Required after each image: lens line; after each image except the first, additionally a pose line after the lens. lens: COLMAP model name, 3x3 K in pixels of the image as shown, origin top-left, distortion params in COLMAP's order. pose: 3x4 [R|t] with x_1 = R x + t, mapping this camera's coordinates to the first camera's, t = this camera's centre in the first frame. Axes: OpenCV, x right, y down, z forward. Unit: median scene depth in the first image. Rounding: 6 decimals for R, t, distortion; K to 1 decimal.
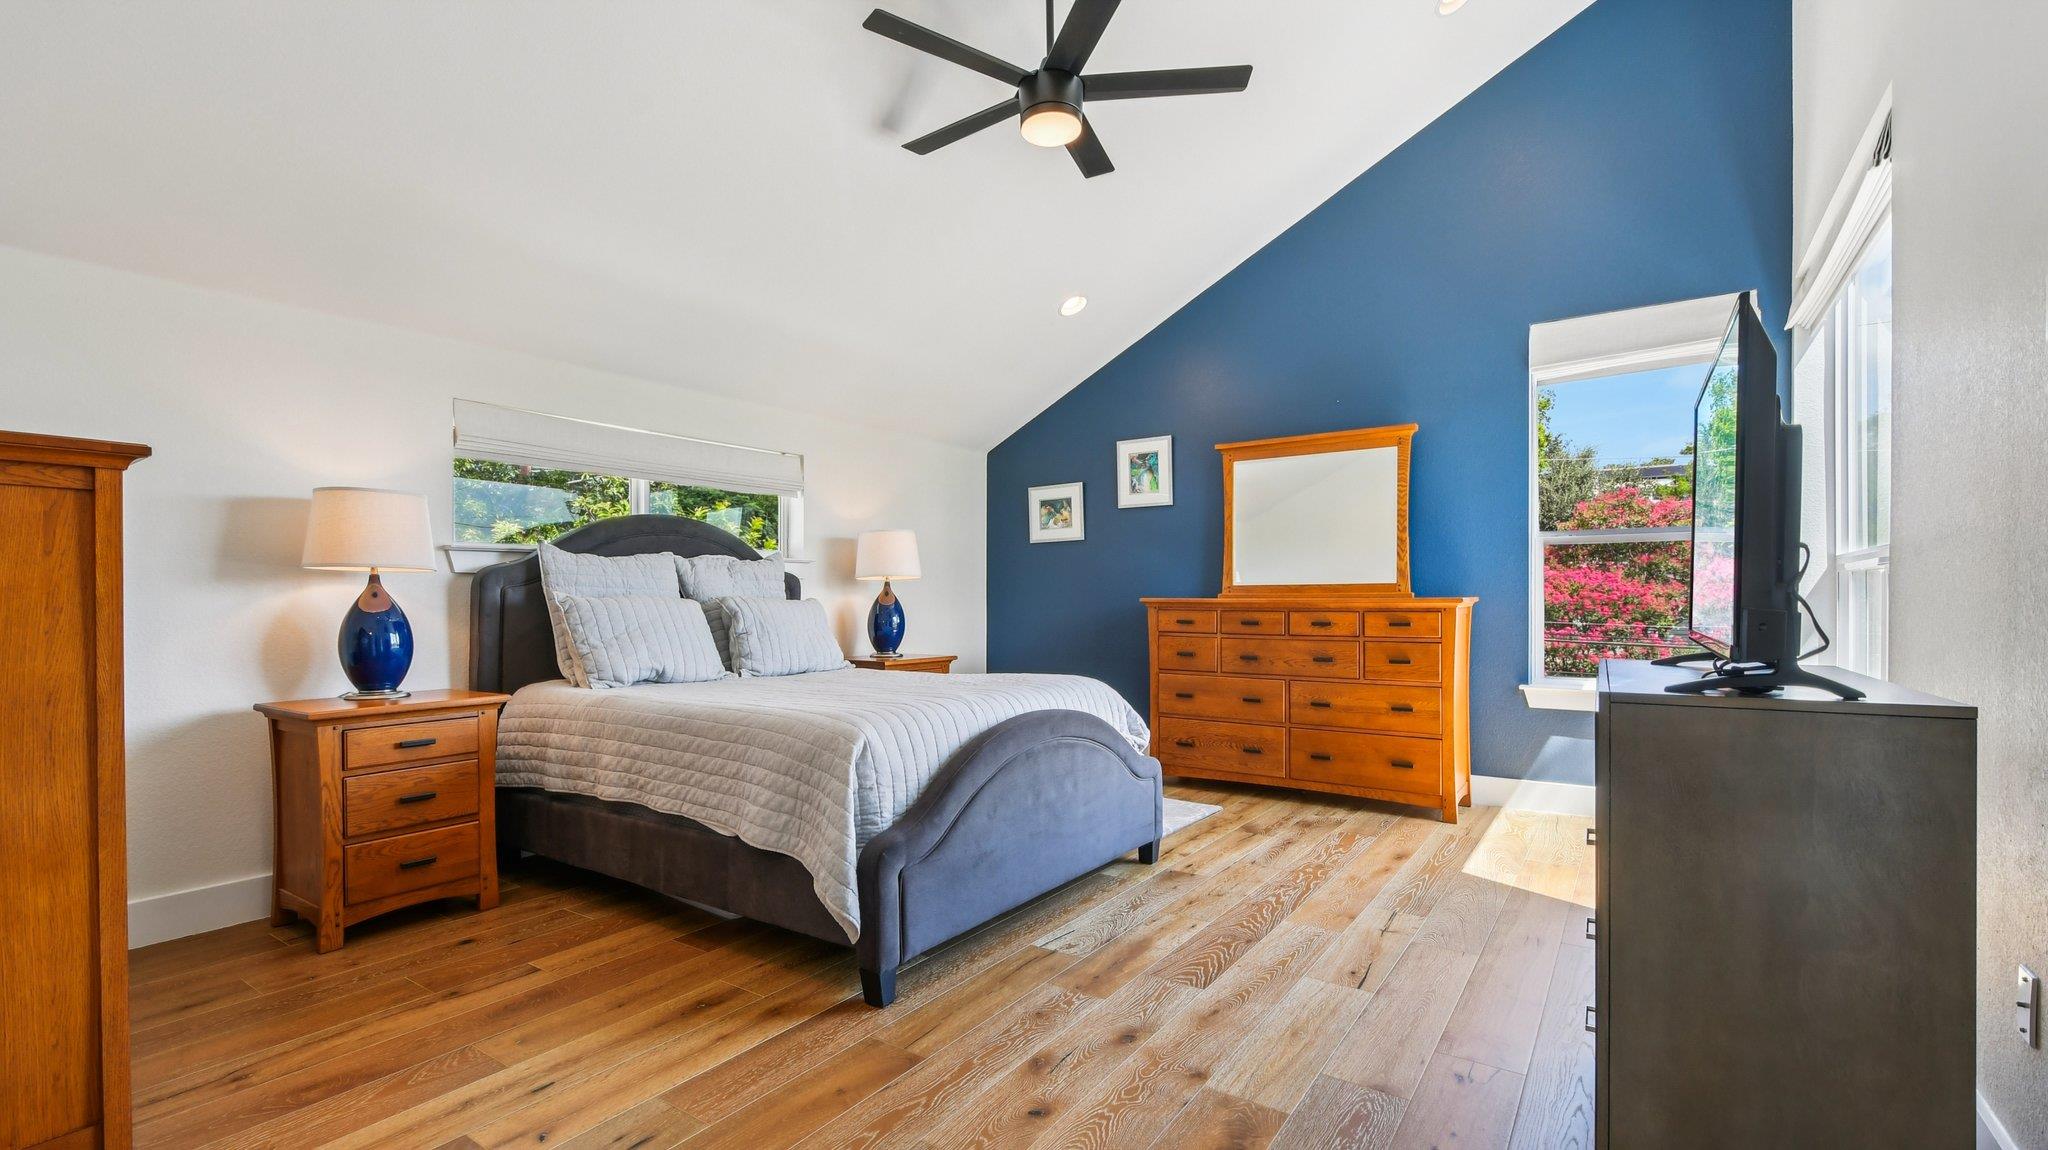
lens RADIAL K [[900.5, 0, 1012.2], [0, 900.5, 602.4], [0, 0, 1]] dist [0.011859, -0.008412]
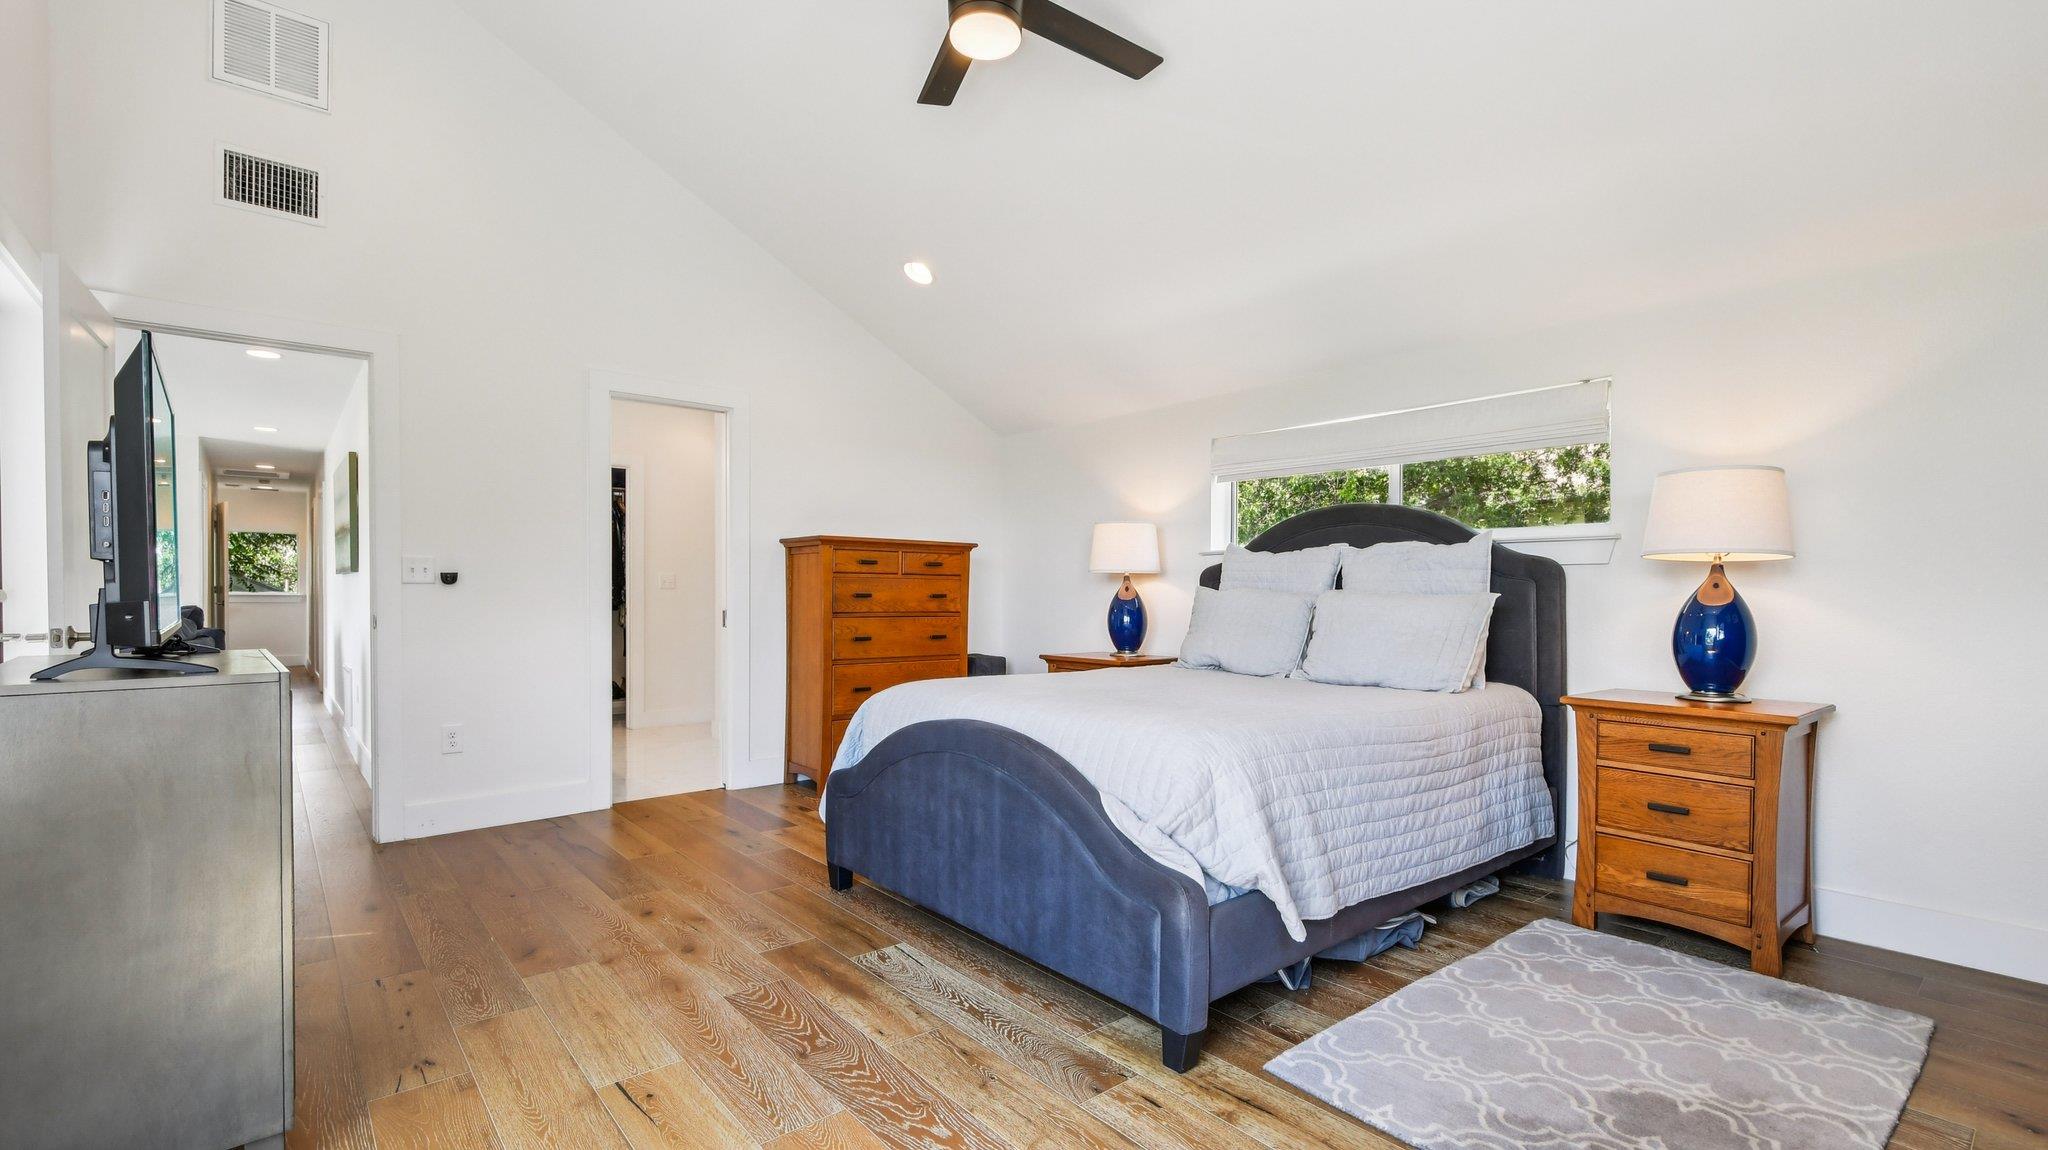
lens RADIAL K [[900.5, 0, 1012.2], [0, 900.5, 602.4], [0, 0, 1]] dist [0.011859, -0.008412]
pose [[-0.260433, 0.013151, -0.965402, 0.602983], [-0.008281, 0.999840, 0.015854, -0.006322], [0.965456, 0.012123, -0.260282, 0.879002]]
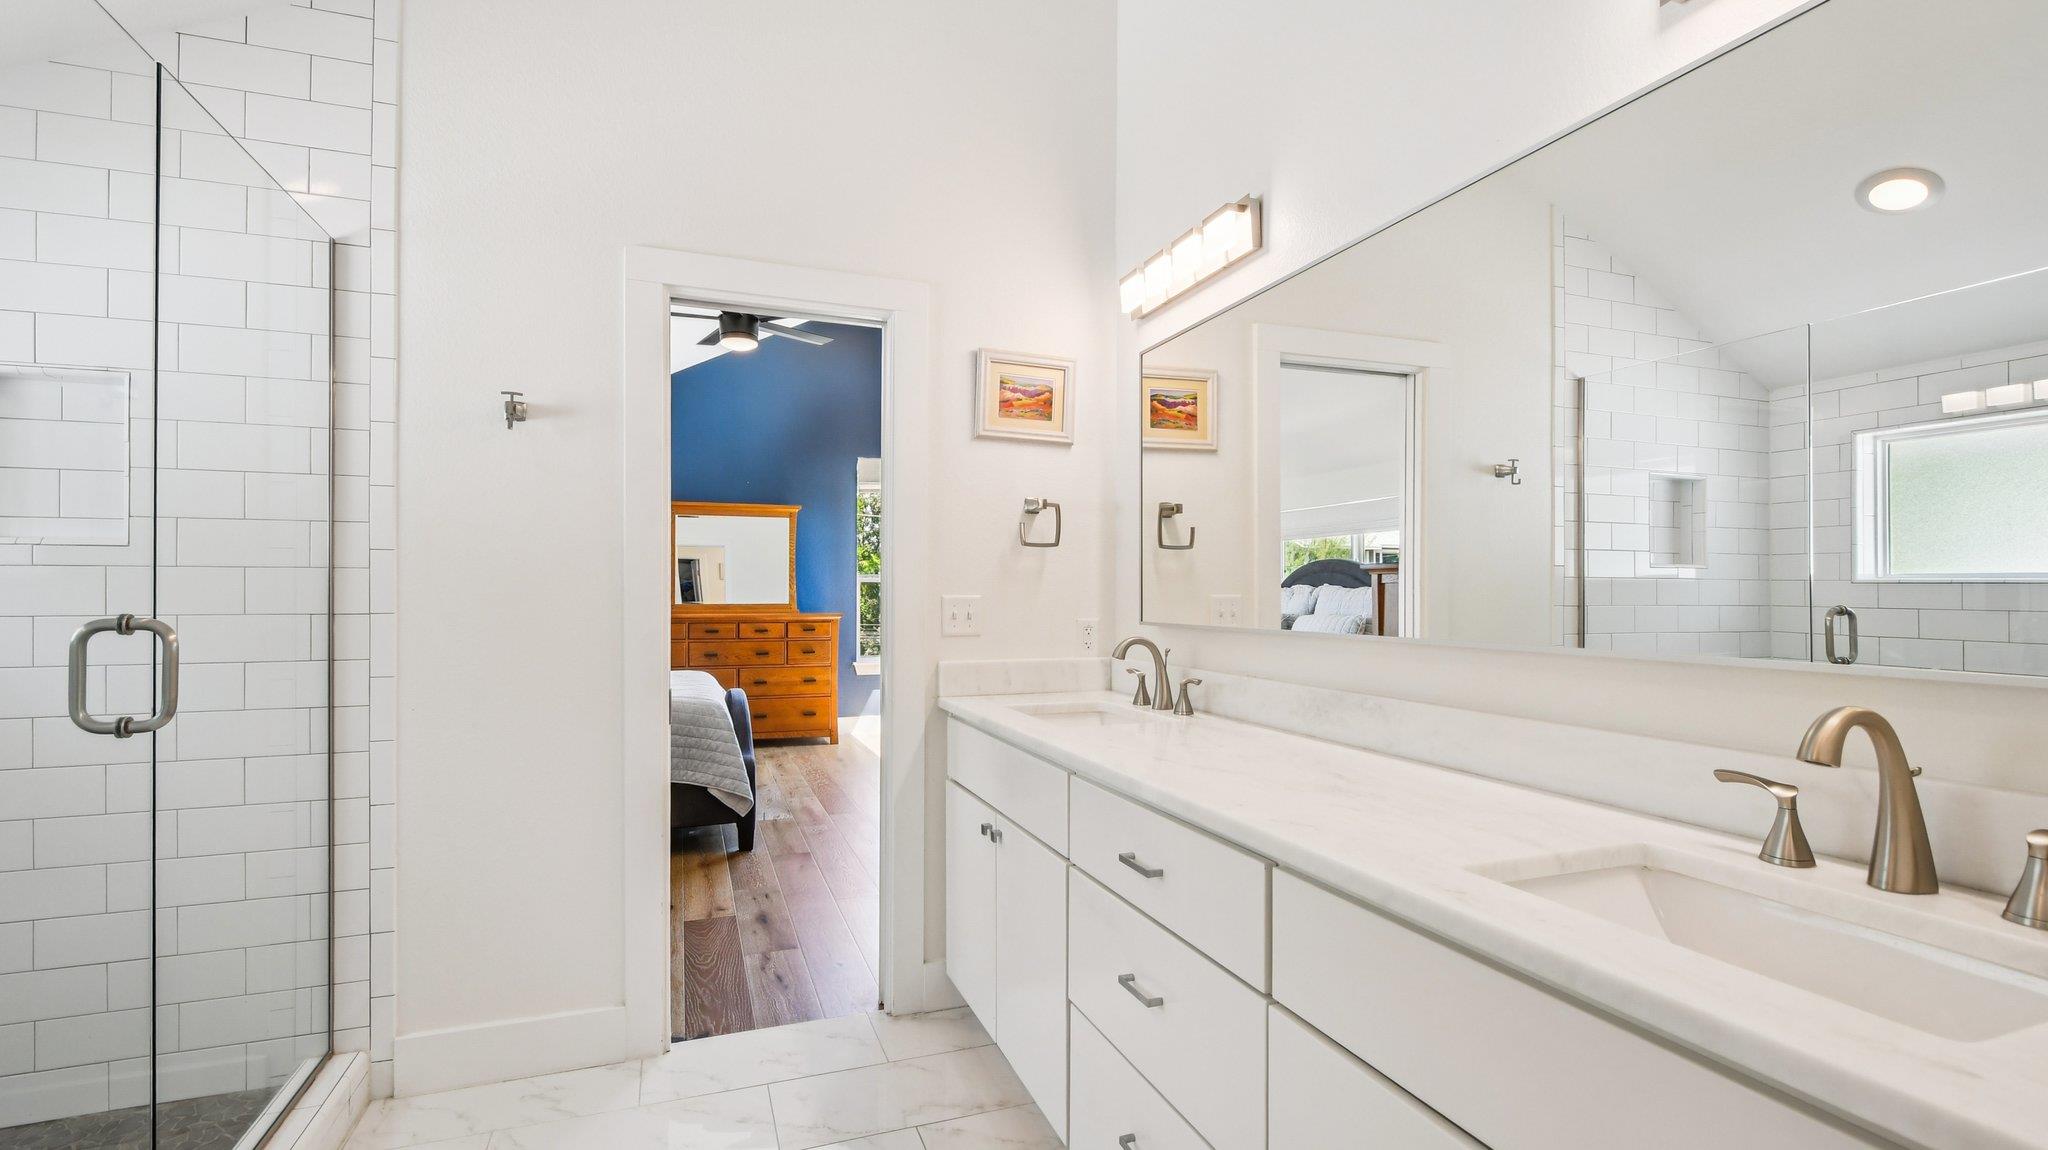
lens RADIAL K [[900.5, 0, 1012.2], [0, 900.5, 602.4], [0, 0, 1]] dist [0.011859, -0.008412]
pose [[0.563013, -0.000008, 0.826448, -0.732812], [-0.000391, 1.000000, 0.000276, -0.026881], [-0.826448, -0.000478, 0.563013, -0.246638]]
